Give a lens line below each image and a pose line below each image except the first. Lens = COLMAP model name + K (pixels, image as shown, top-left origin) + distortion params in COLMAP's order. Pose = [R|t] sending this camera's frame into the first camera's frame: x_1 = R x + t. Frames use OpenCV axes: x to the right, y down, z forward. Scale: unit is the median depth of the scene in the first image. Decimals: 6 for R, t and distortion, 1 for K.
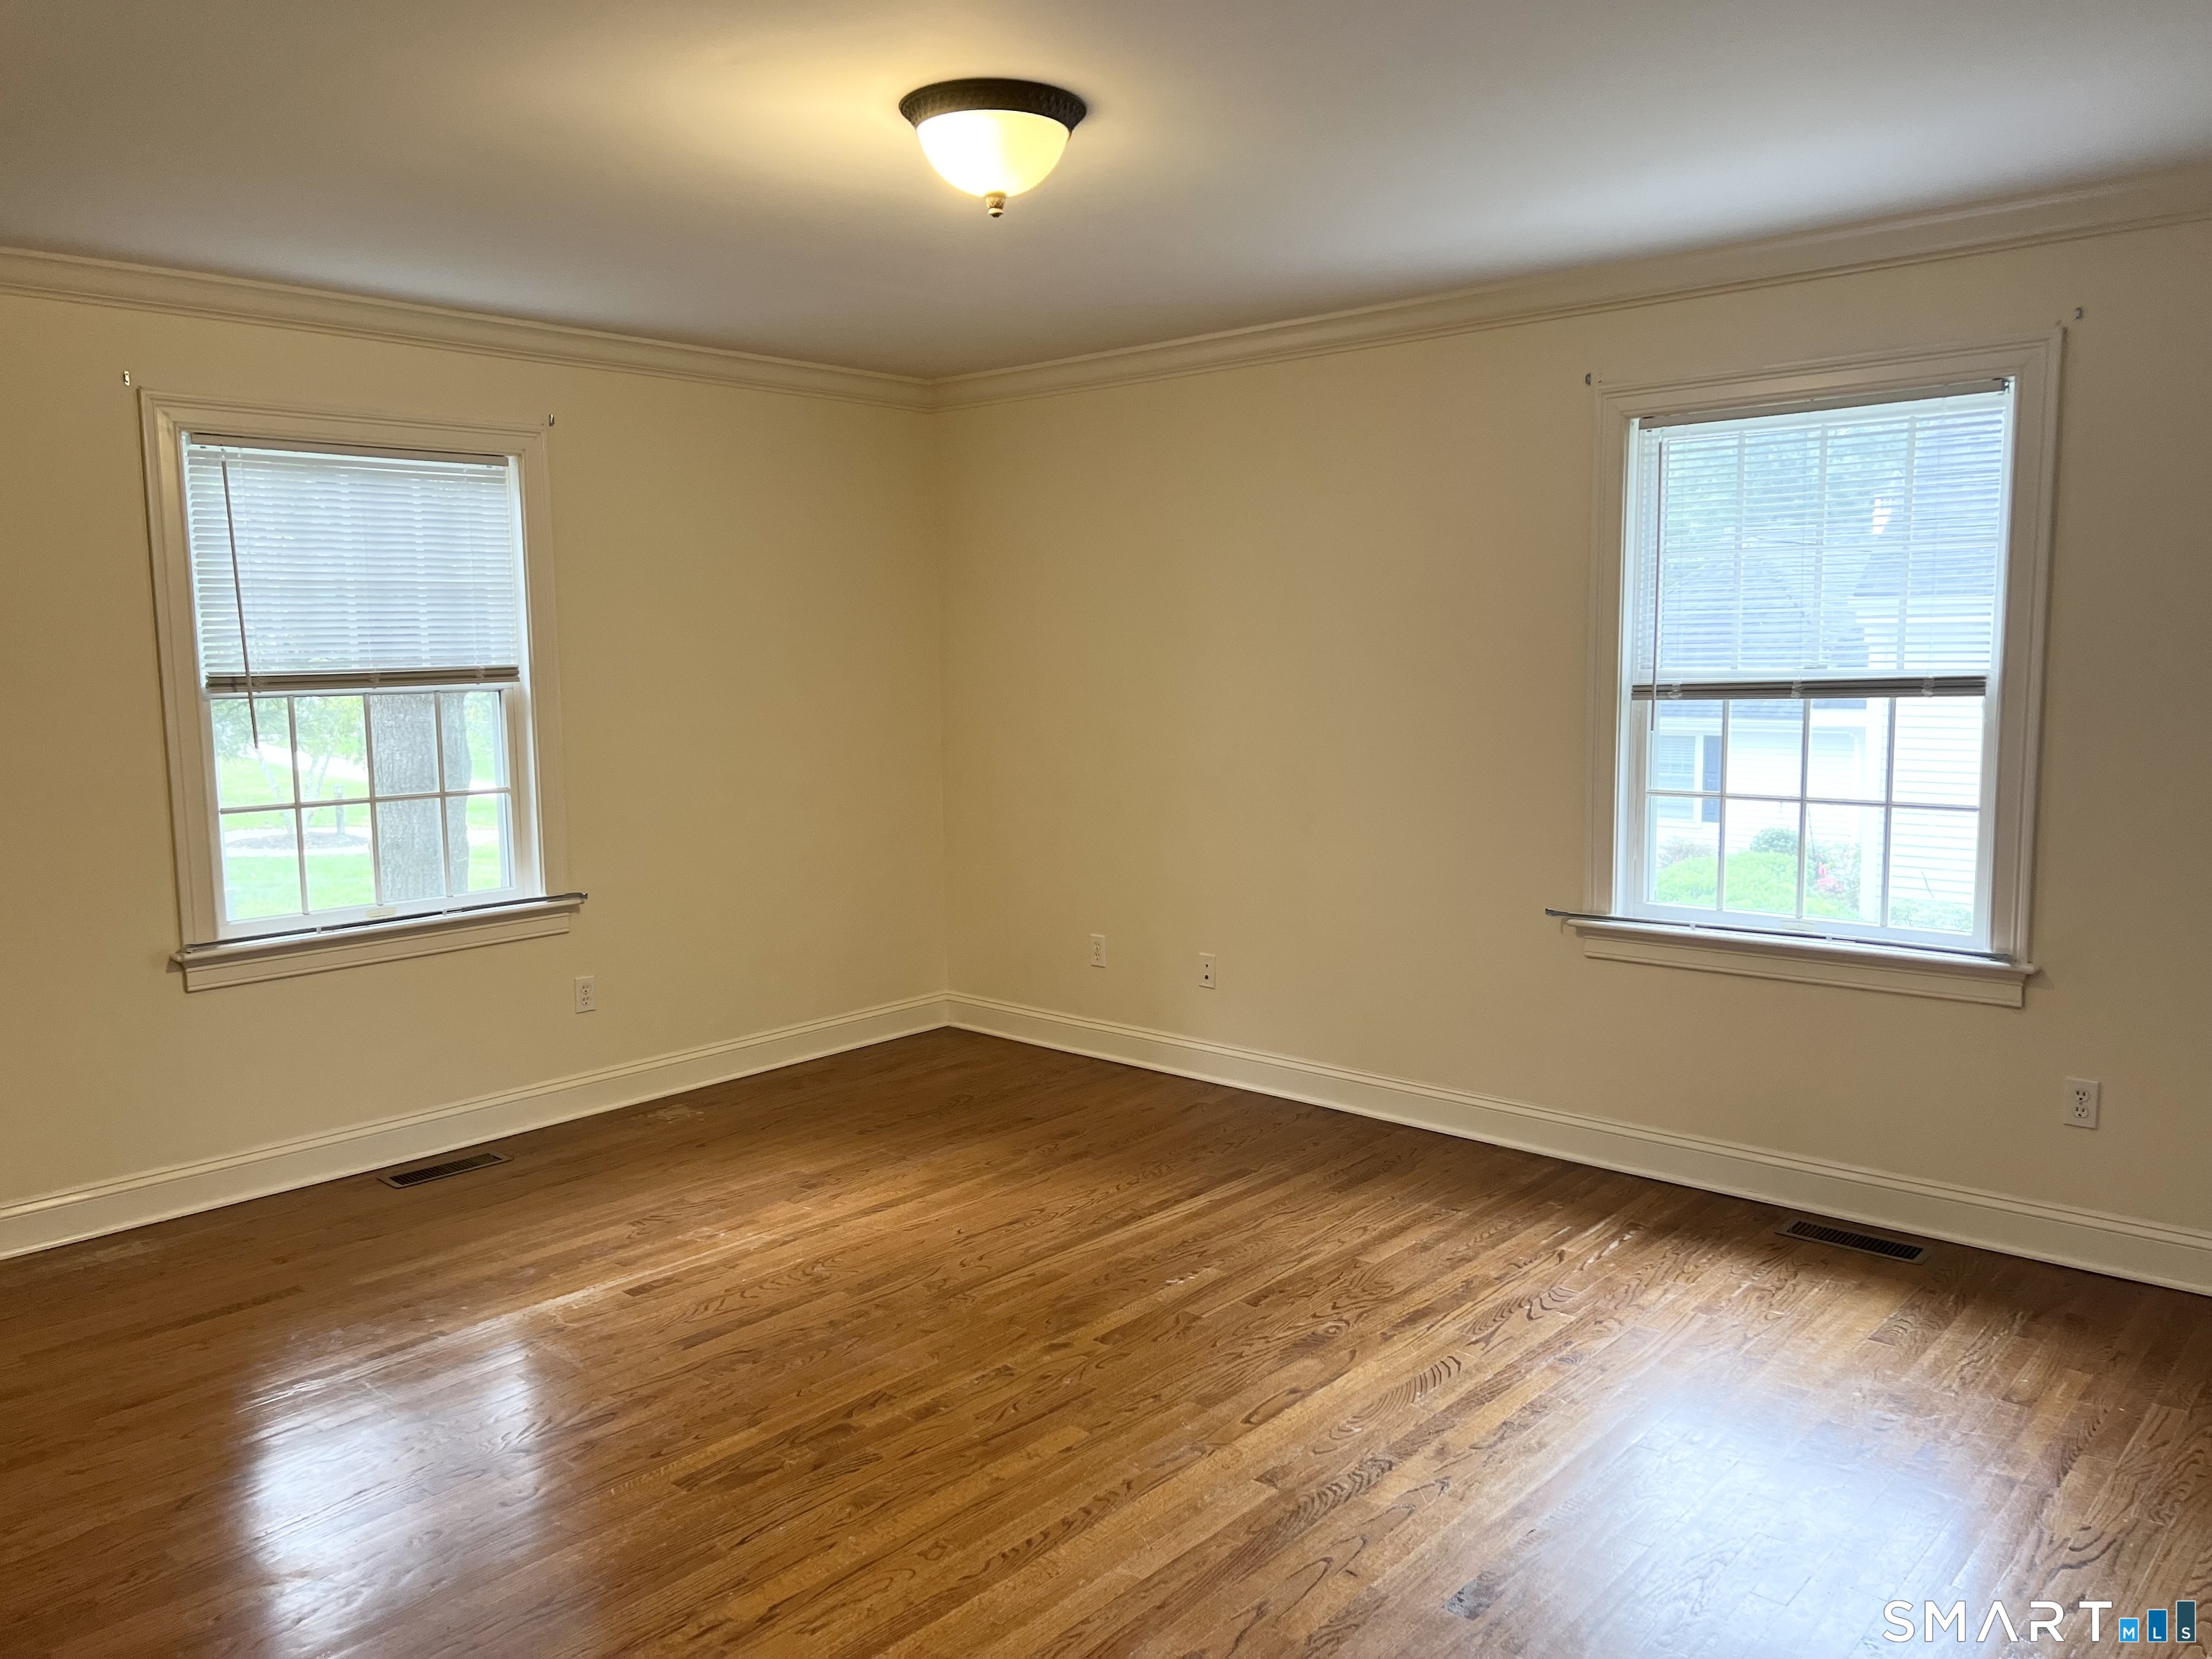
lens RADIAL K [[1658.8, 0, 1100.8], [0, 1658.8, 834.5], [0, 0, 1]] dist [0.080956, -0.131123]
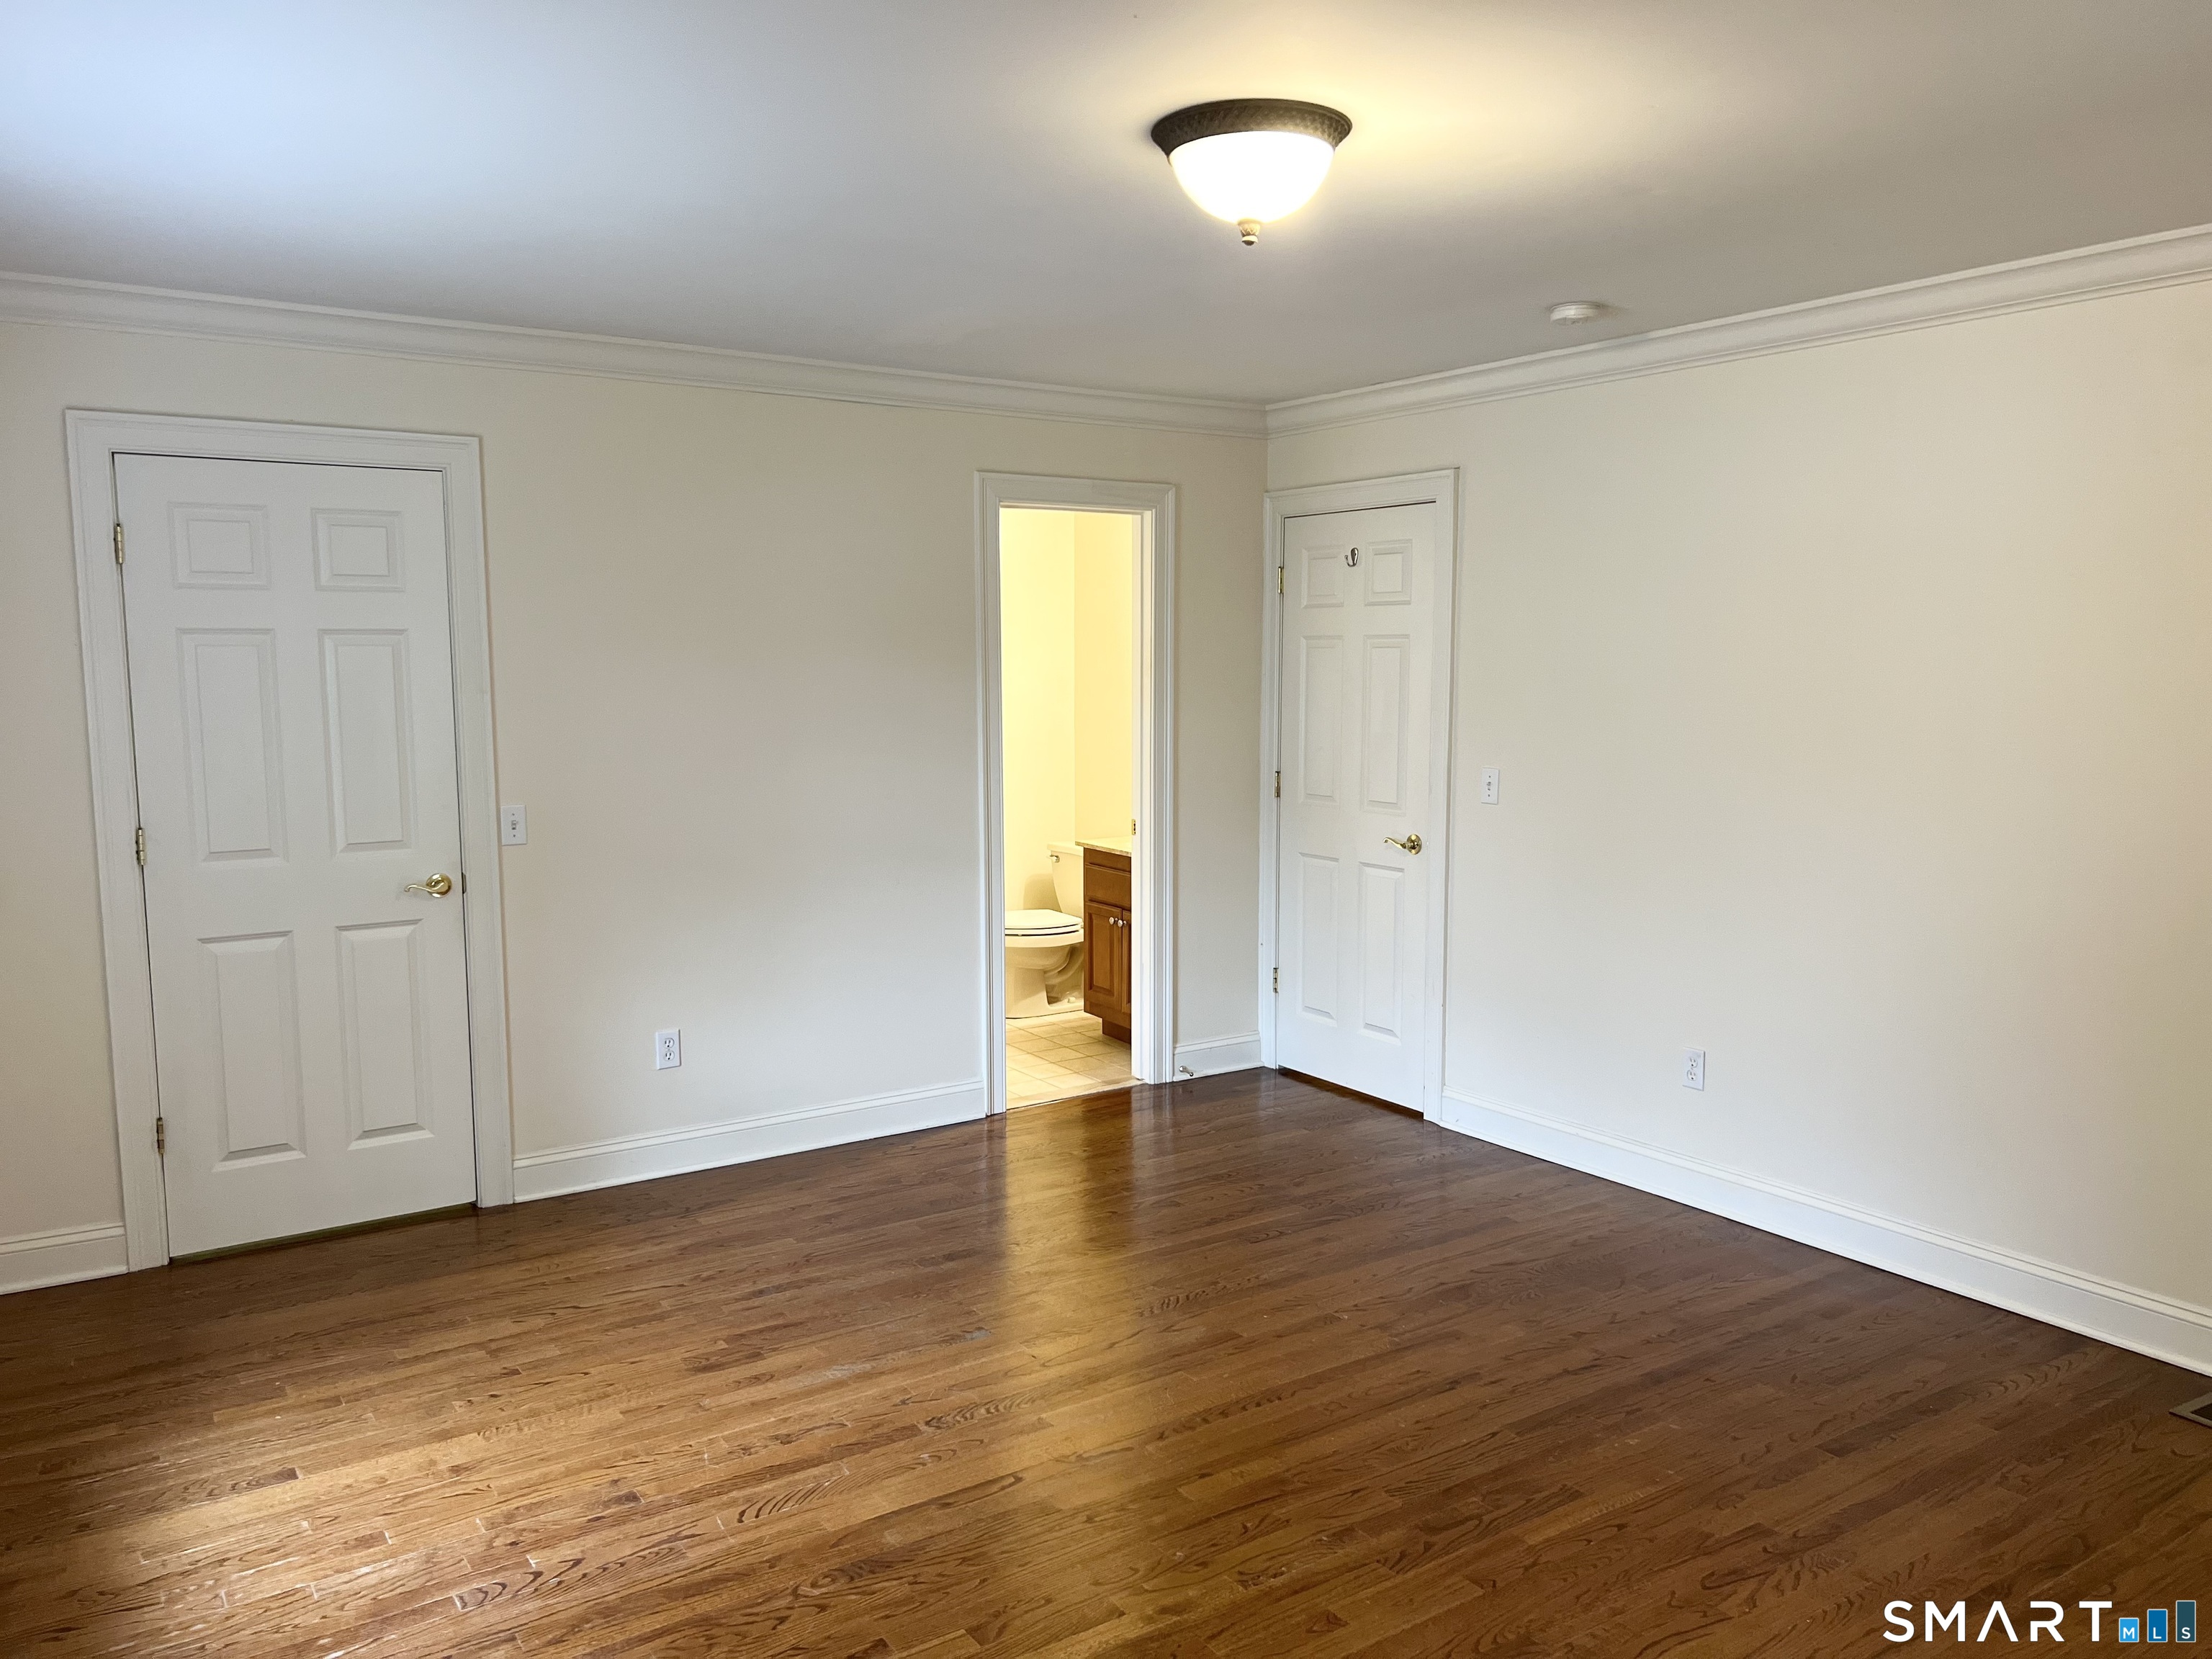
lens RADIAL K [[1658.8, 0, 1100.8], [0, 1658.8, 834.5], [0, 0, 1]] dist [0.080956, -0.131123]
pose [[-0.970658, -0.011316, 0.240199, -0.200360], [0.044840, 0.972854, 0.227033, -0.253207], [-0.236248, 0.231142, -0.943801, 1.885798]]
